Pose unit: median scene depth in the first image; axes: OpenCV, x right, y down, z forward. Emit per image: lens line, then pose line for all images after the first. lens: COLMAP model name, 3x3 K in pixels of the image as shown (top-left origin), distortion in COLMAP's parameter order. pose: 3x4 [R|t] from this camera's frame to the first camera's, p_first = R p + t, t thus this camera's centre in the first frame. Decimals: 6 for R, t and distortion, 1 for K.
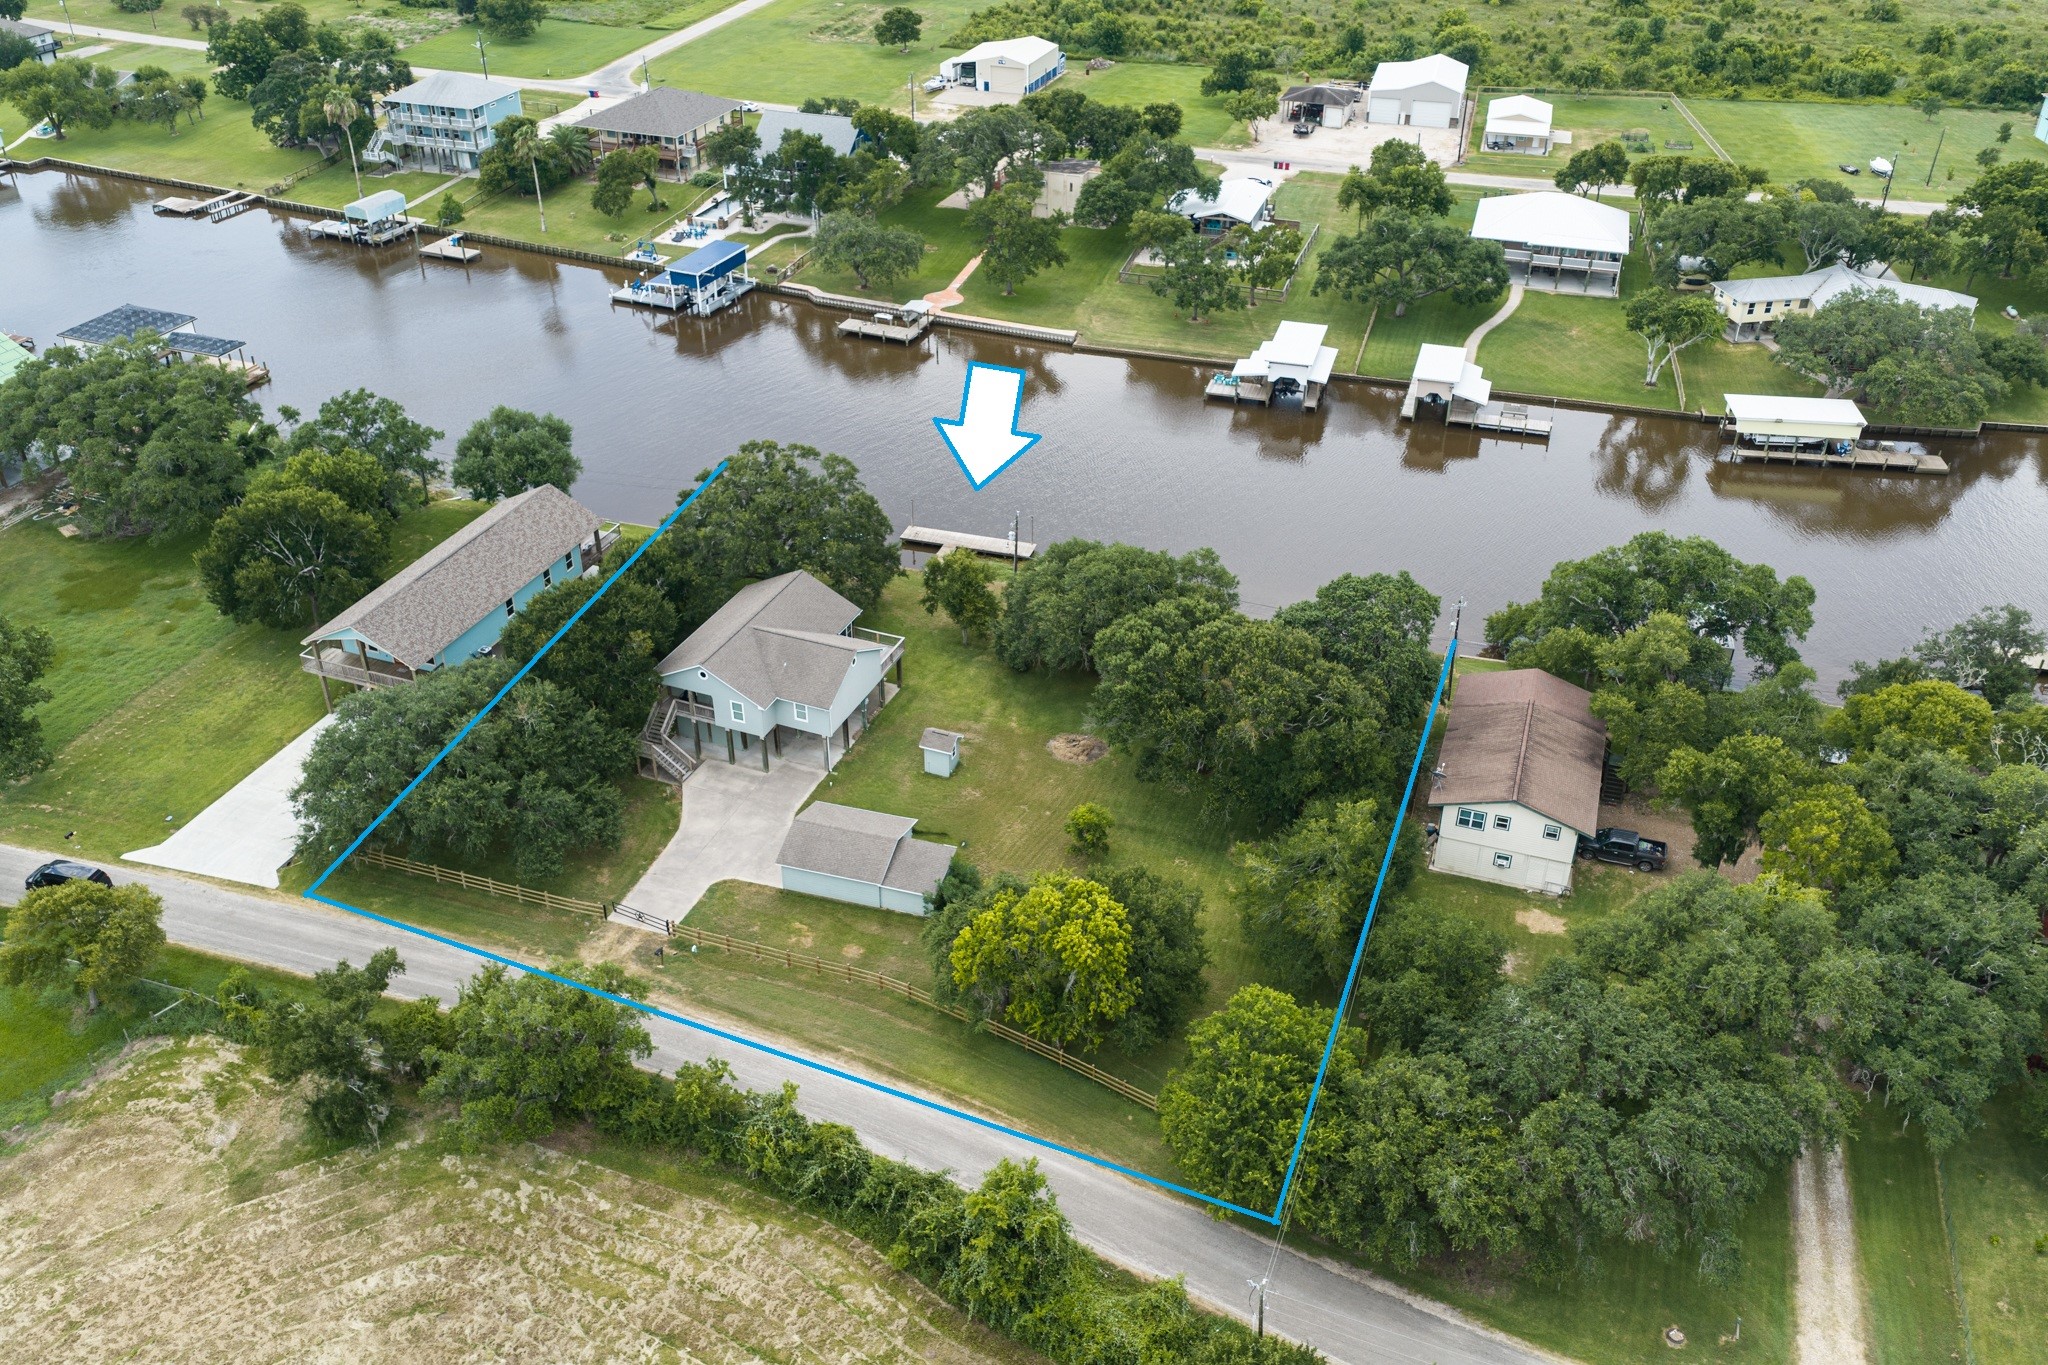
lens RADIAL K [[1707.1, 0, 1024.0], [0, 1707.1, 682.5], [0, 0, 1]] dist [0.006772, -0.008674]
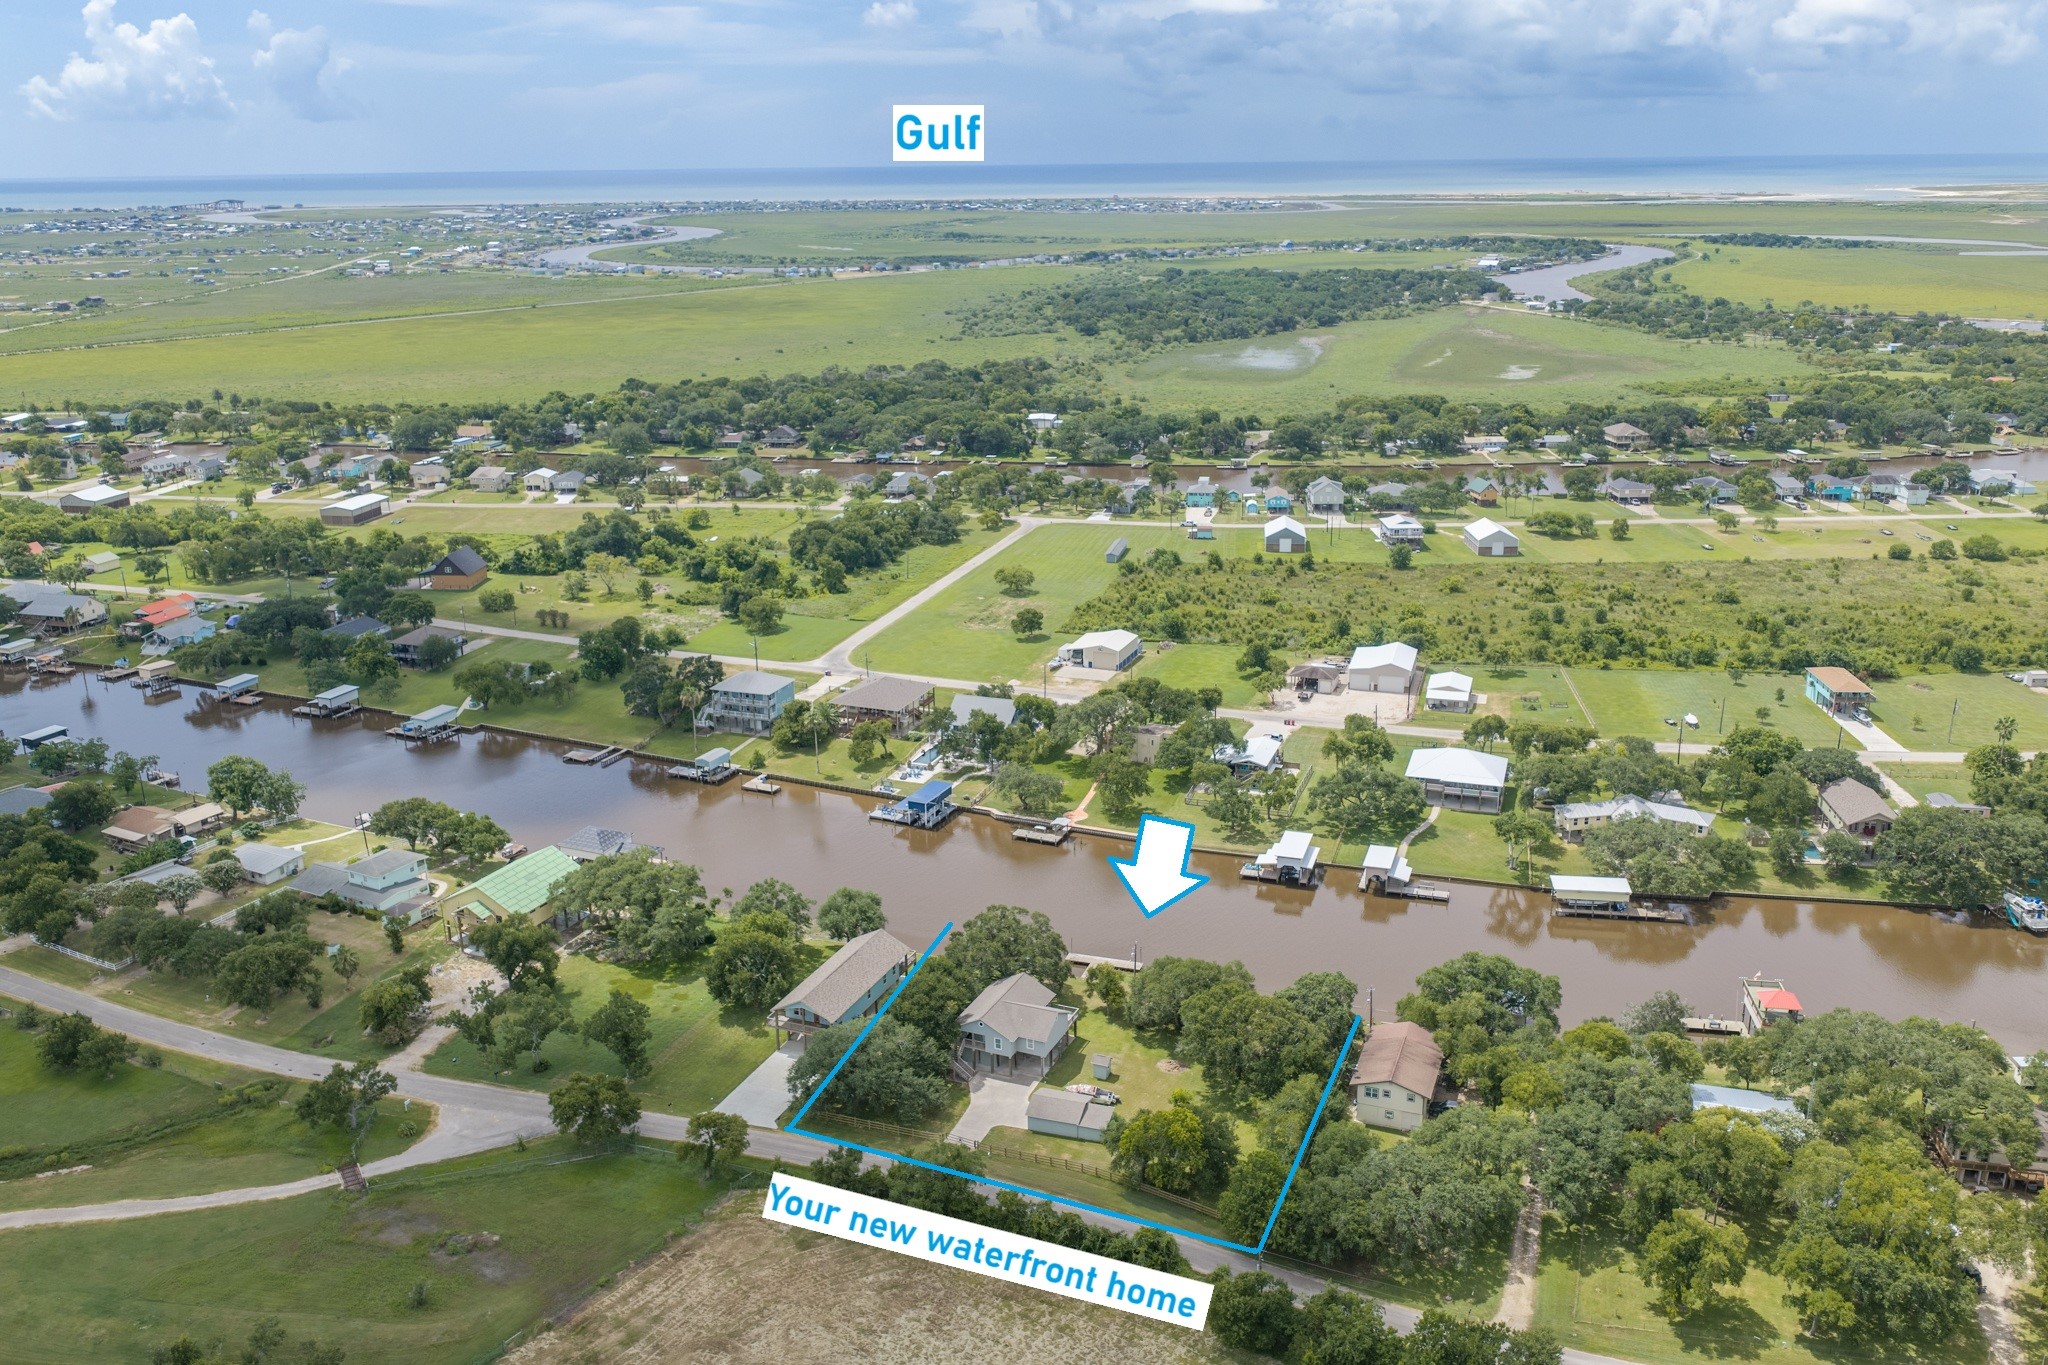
lens RADIAL K [[1705.6, 0, 1024.0], [0, 1705.6, 682.5], [0, 0, 1]] dist [0.037071, -0.006332]
pose [[0.999327, -0.009496, -0.035444, -0.038000], [-0.000281, 0.963925, -0.266174, 0.081616], [0.036693, 0.266005, 0.963273, -0.583031]]
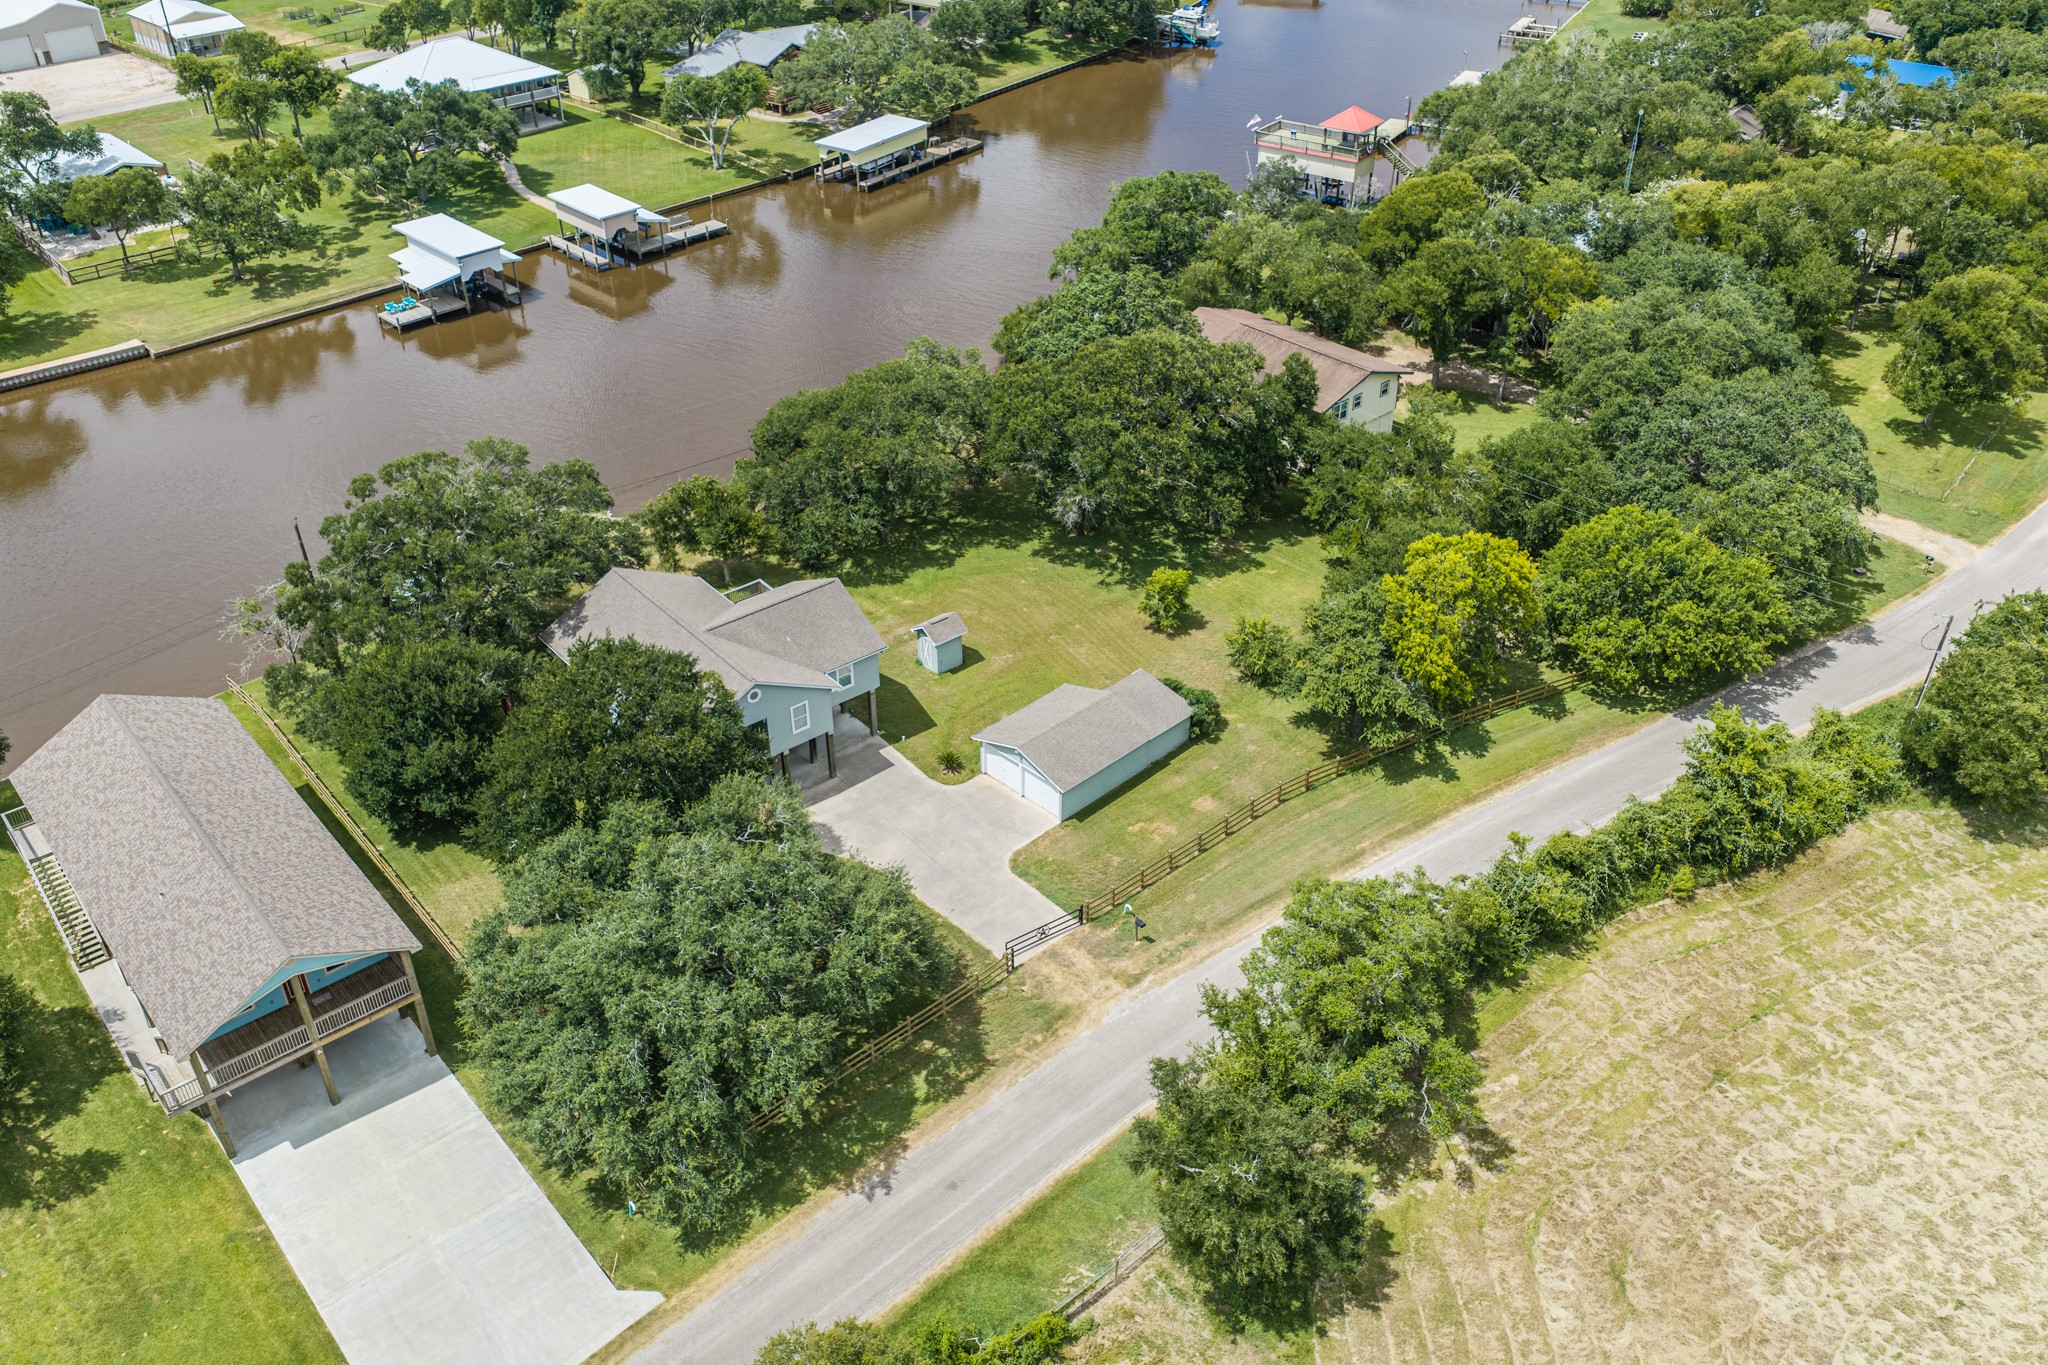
lens RADIAL K [[1707.1, 0, 1024.0], [0, 1707.1, 682.5], [0, 0, 1]] dist [0.006772, -0.008674]
pose [[0.474365, -0.494624, 0.728234, -0.386128], [0.479634, 0.838882, 0.257348, -0.083112], [-0.738193, 0.227208, 0.635175, 0.265688]]
